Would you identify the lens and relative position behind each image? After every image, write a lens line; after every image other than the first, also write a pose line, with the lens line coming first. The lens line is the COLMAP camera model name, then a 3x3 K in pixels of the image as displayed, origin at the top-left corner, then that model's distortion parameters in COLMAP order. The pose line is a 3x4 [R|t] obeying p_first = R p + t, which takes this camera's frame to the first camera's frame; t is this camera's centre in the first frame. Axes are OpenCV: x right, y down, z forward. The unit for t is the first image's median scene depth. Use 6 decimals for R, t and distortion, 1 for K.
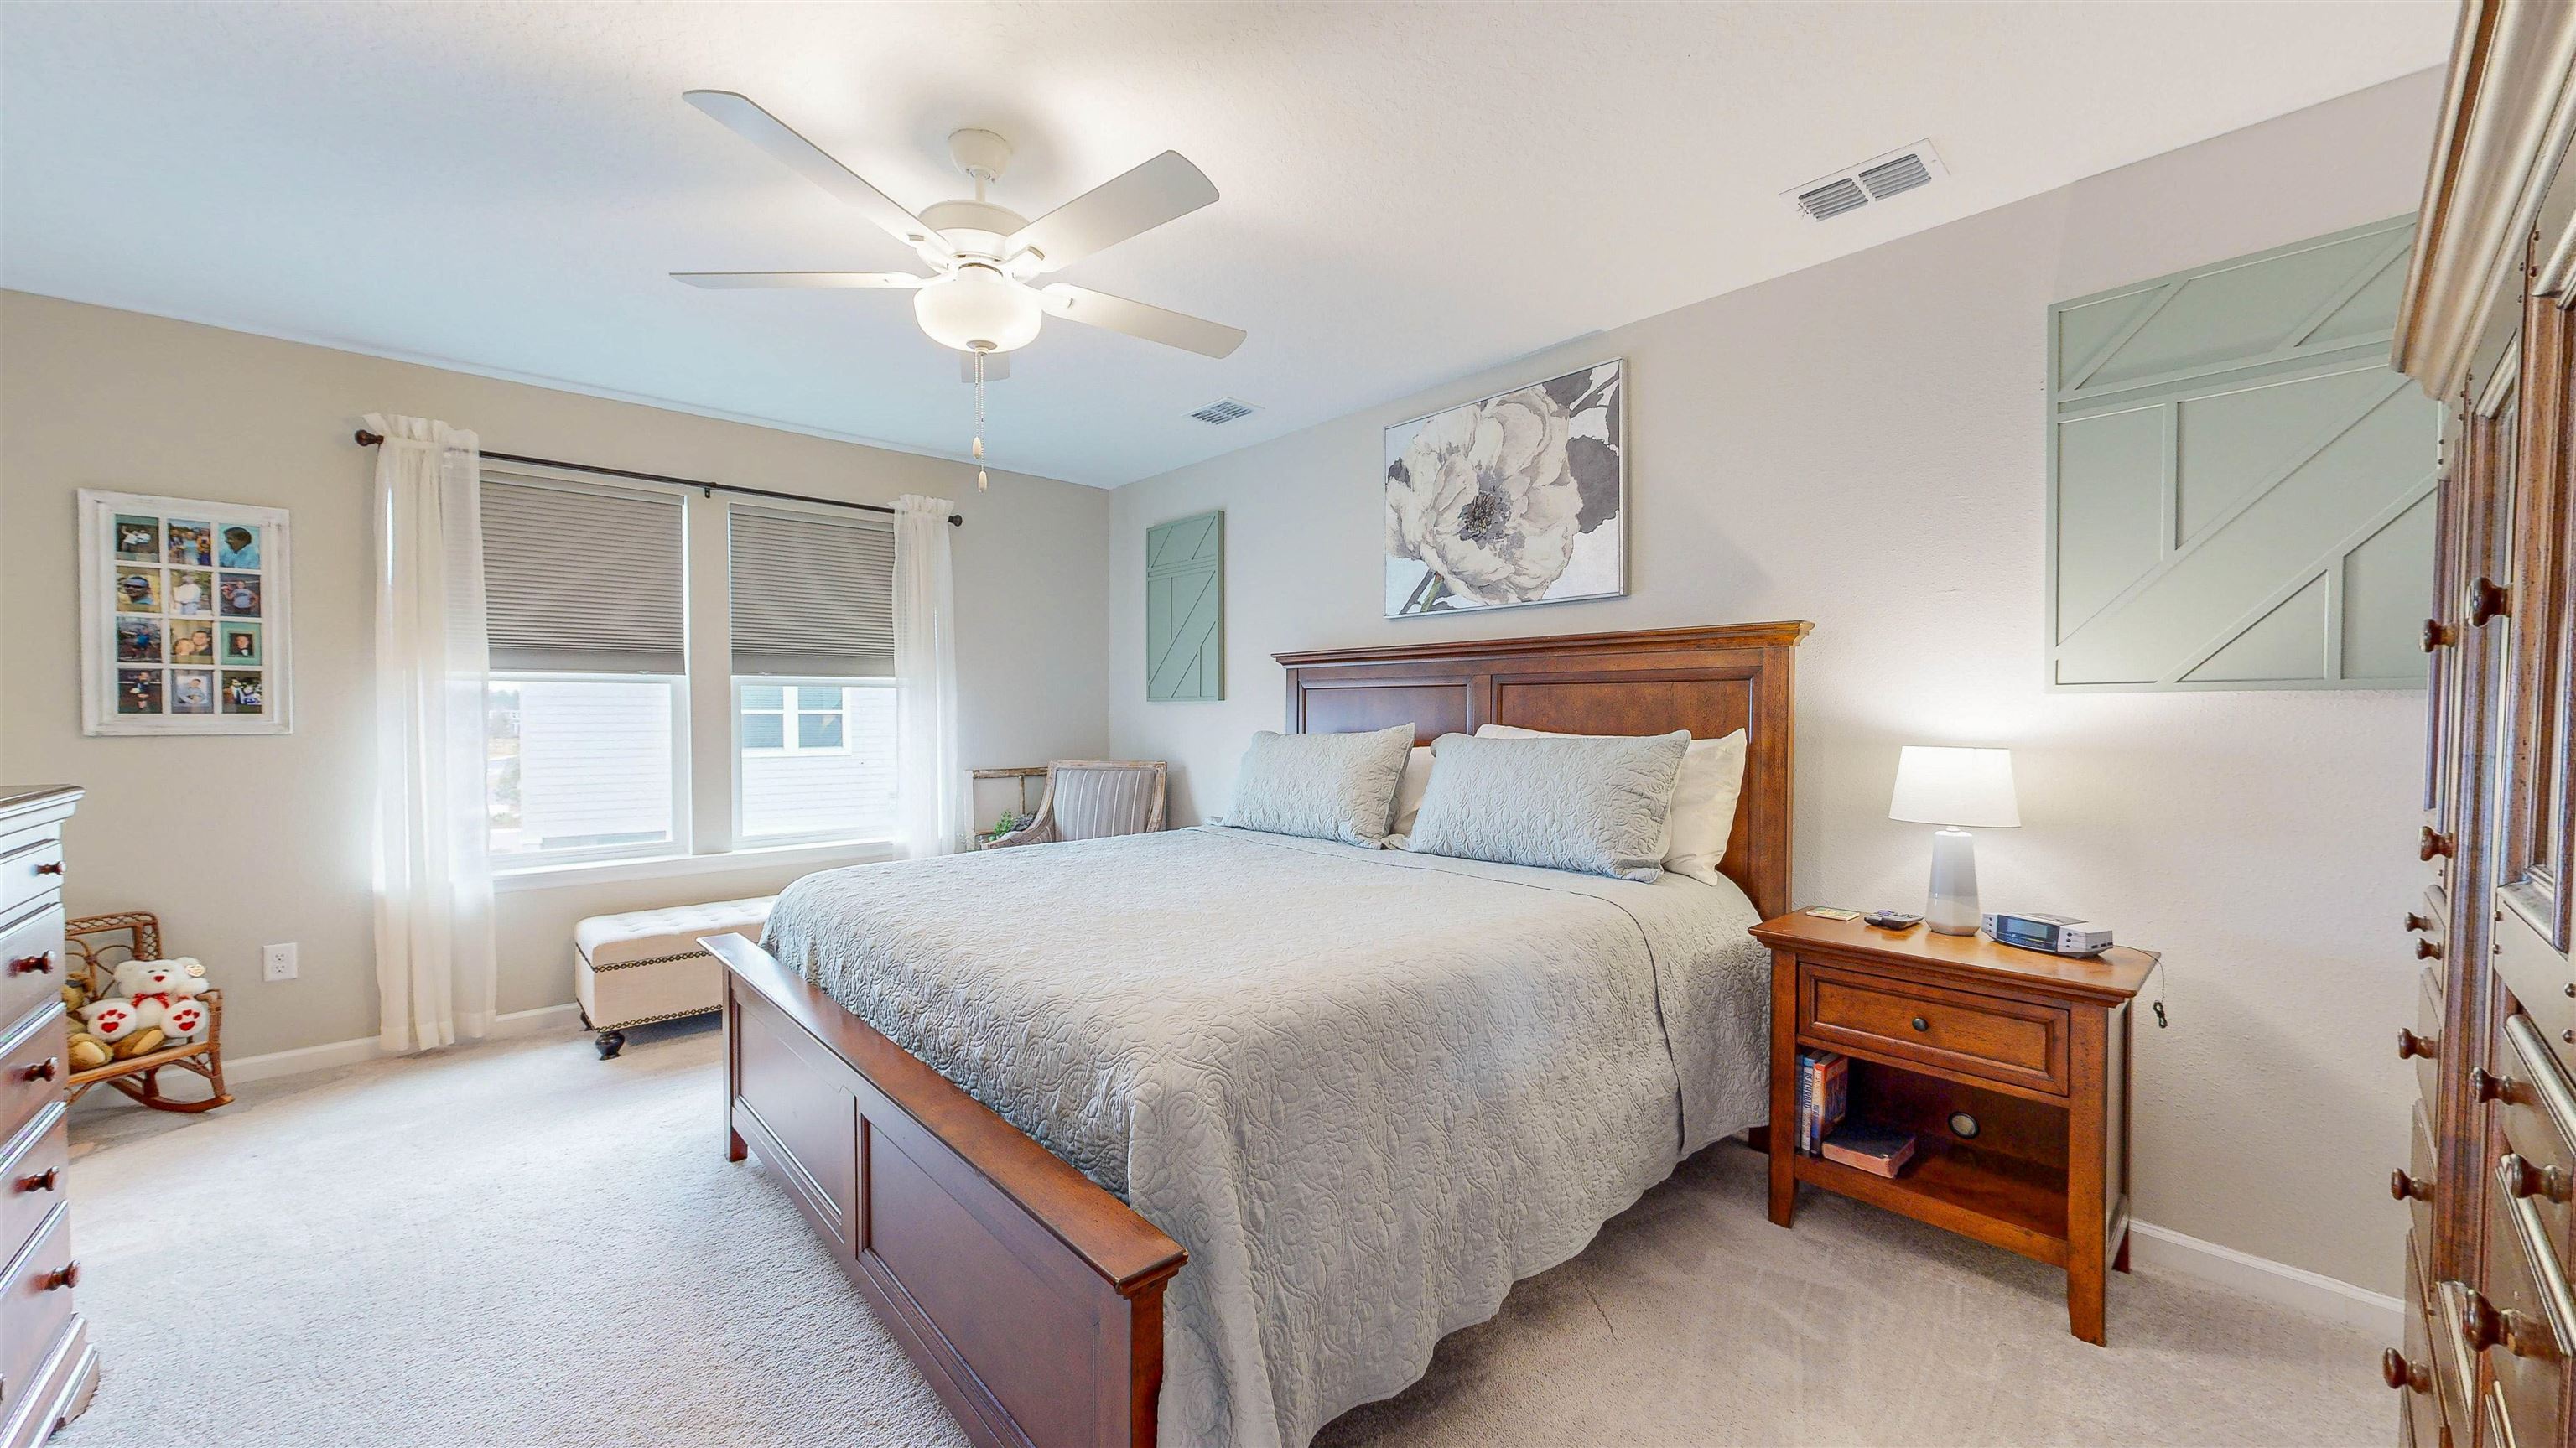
lens RADIAL K [[1073.1, 0, 1283.5], [0, 1073.1, 727.7], [0, 0, 1]] dist [-0.000582, -0.000404]
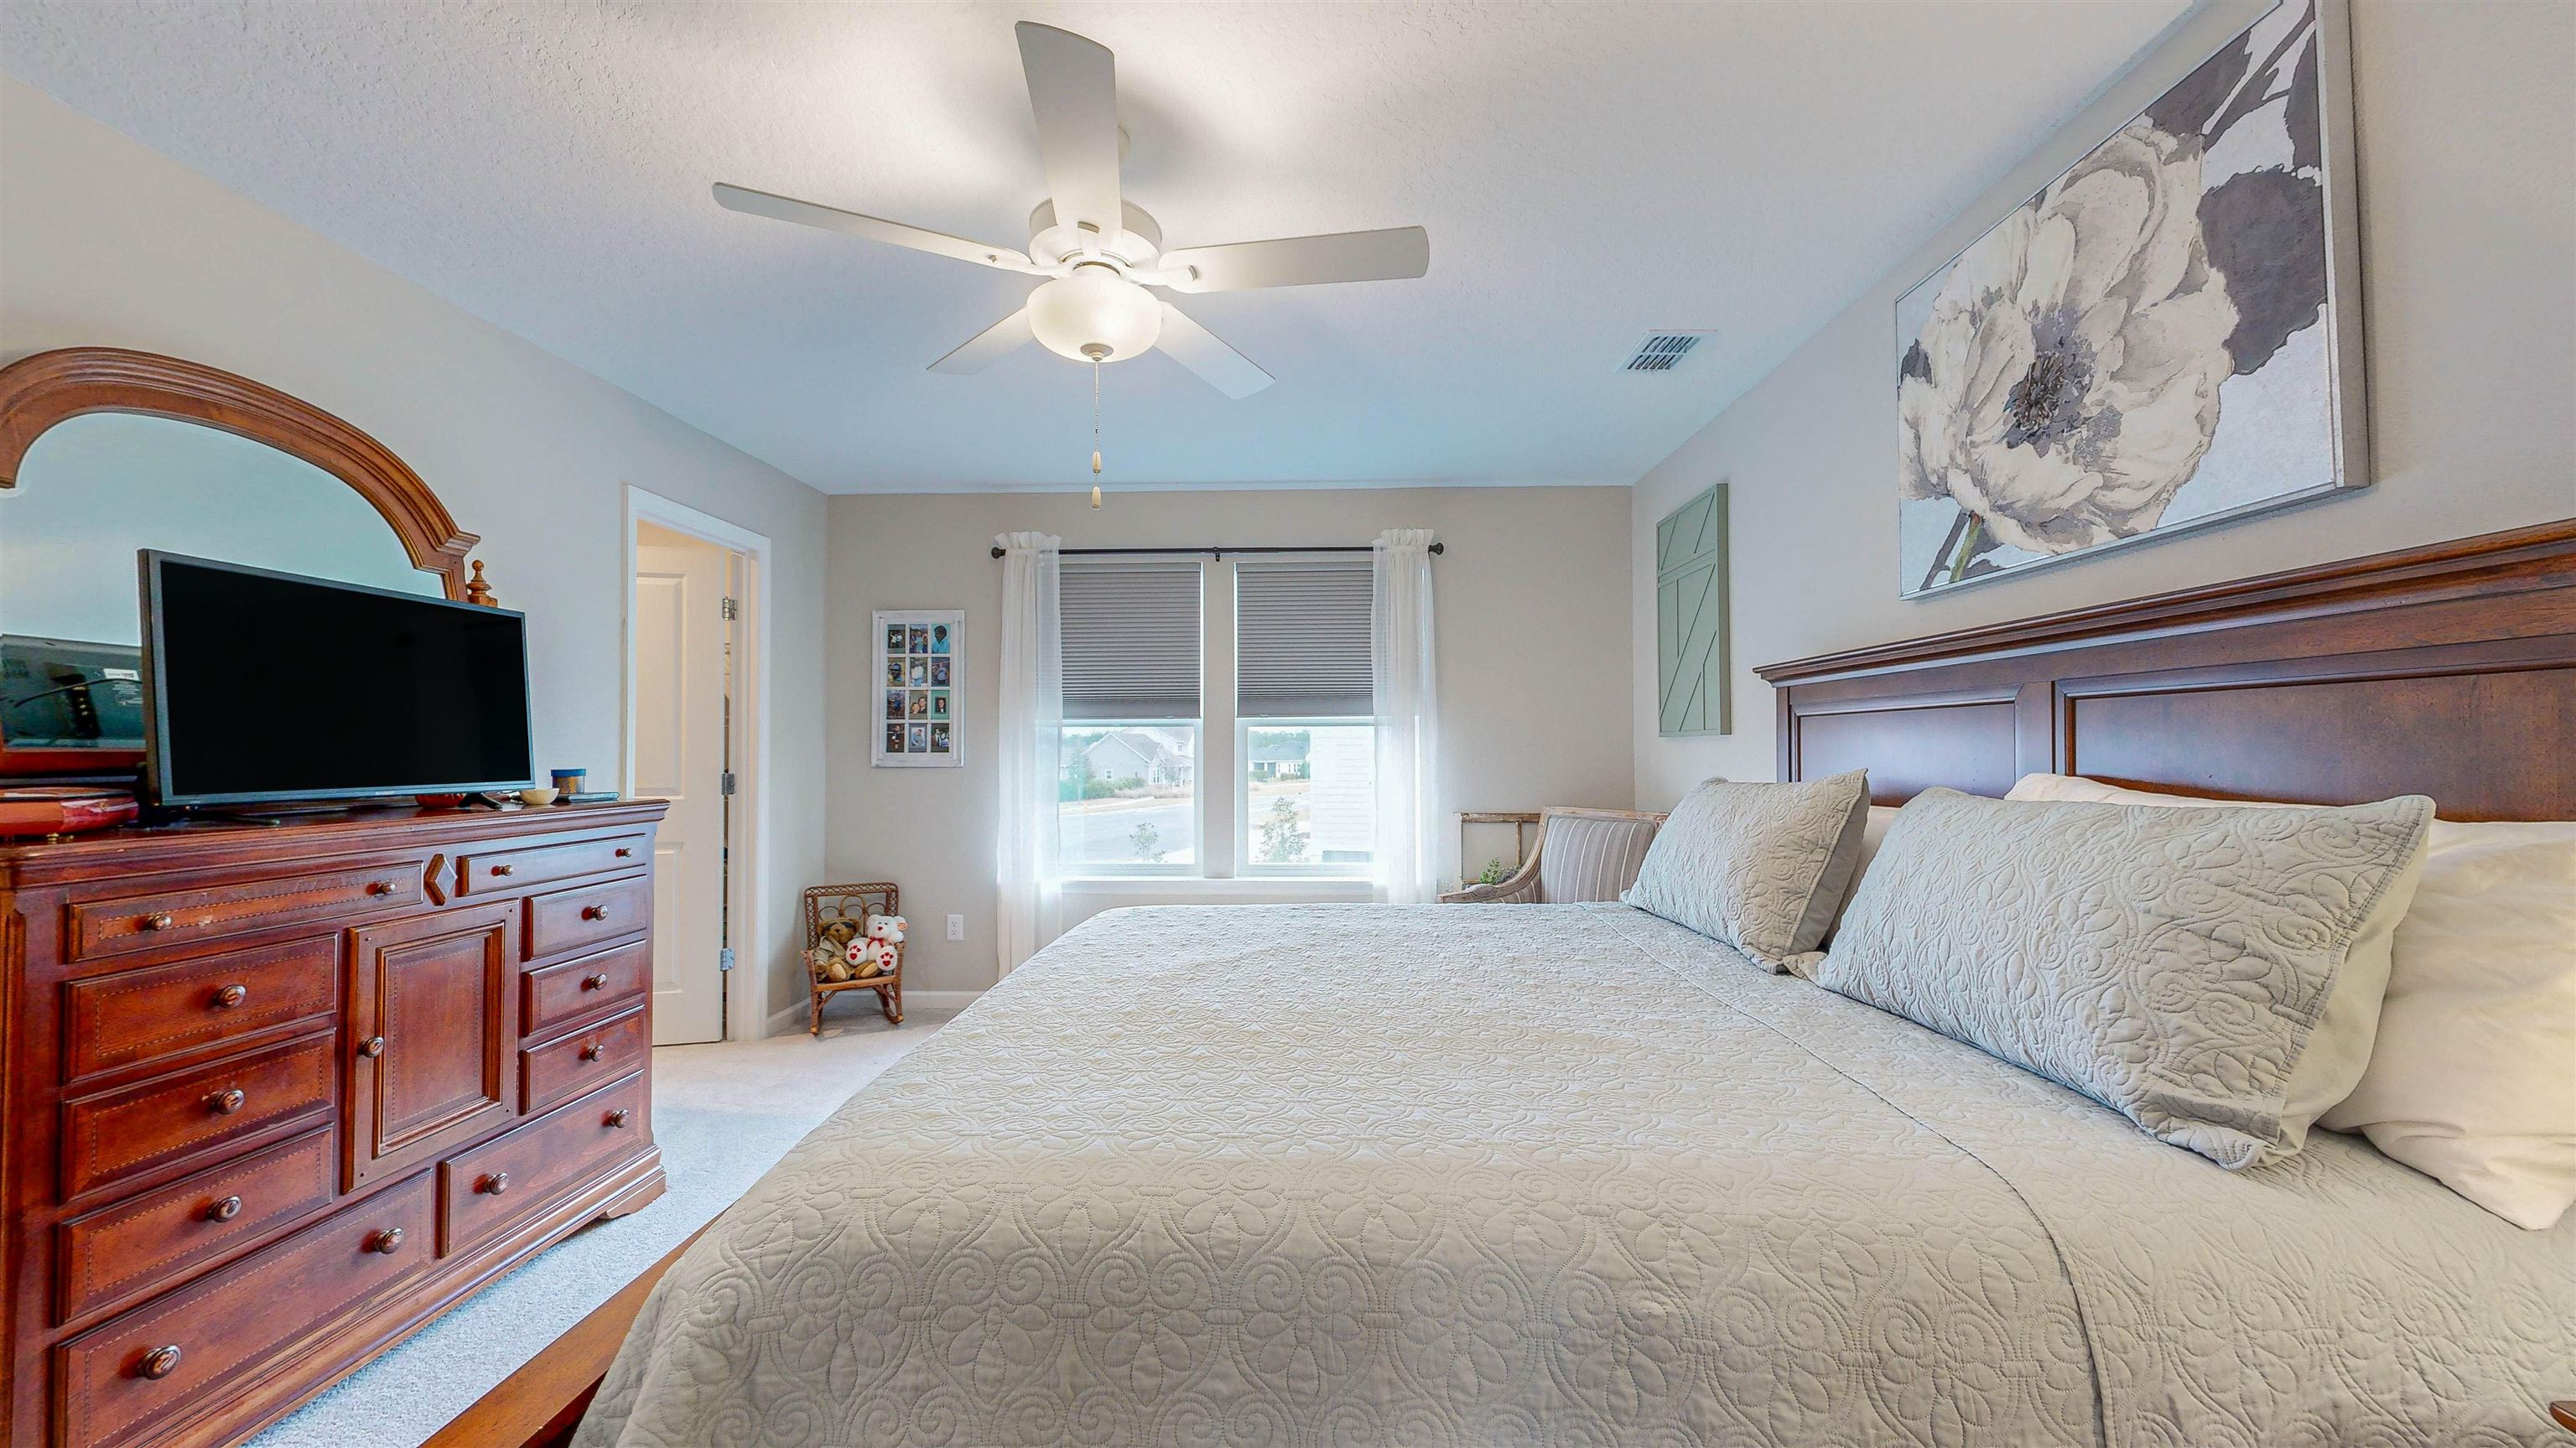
lens RADIAL K [[1002.4, 0, 1162.7], [0, 1002.4, 726.2], [0, 0, 1]] dist [-0.000593, -0.000232]
pose [[0.678159, -0.019596, -0.734653, 0.243831], [-0.008550, 0.999366, -0.034549, -0.004759], [0.734865, 0.029711, 0.677562, 0.305948]]
